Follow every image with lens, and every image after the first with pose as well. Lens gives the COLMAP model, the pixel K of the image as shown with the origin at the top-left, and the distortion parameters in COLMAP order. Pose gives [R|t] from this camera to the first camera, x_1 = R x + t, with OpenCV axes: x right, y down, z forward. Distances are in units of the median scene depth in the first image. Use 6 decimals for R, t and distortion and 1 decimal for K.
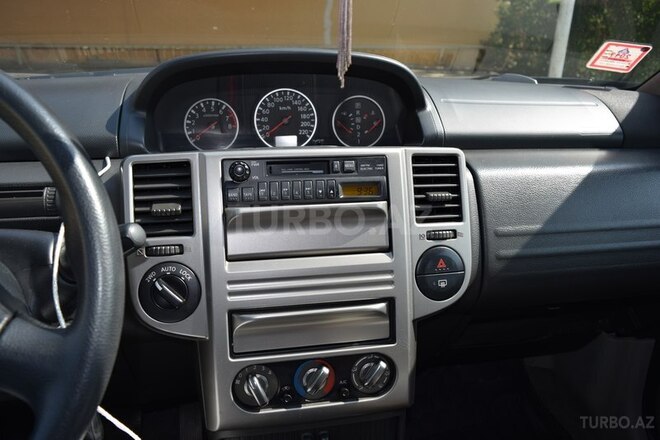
lens RADIAL K [[488.1, 0, 330.0], [0, 488.1, 220.0], [0, 0, 1]] dist [0.059747, 0.000612]
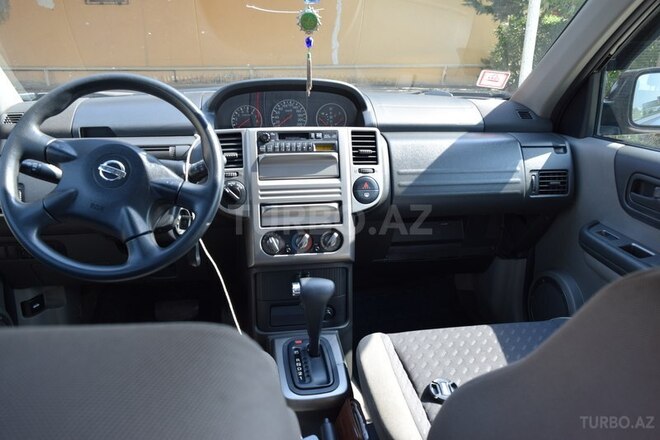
lens RADIAL K [[514.0, 0, 330.0], [0, 514.0, 220.0], [0, 0, 1]] dist [0.153548, 0.003929]
pose [[0.999583, -0.002700, -0.028757, 0.138967], [0.001229, 0.998695, -0.051056, 0.331745], [0.028857, 0.051000, 0.998282, -1.064977]]
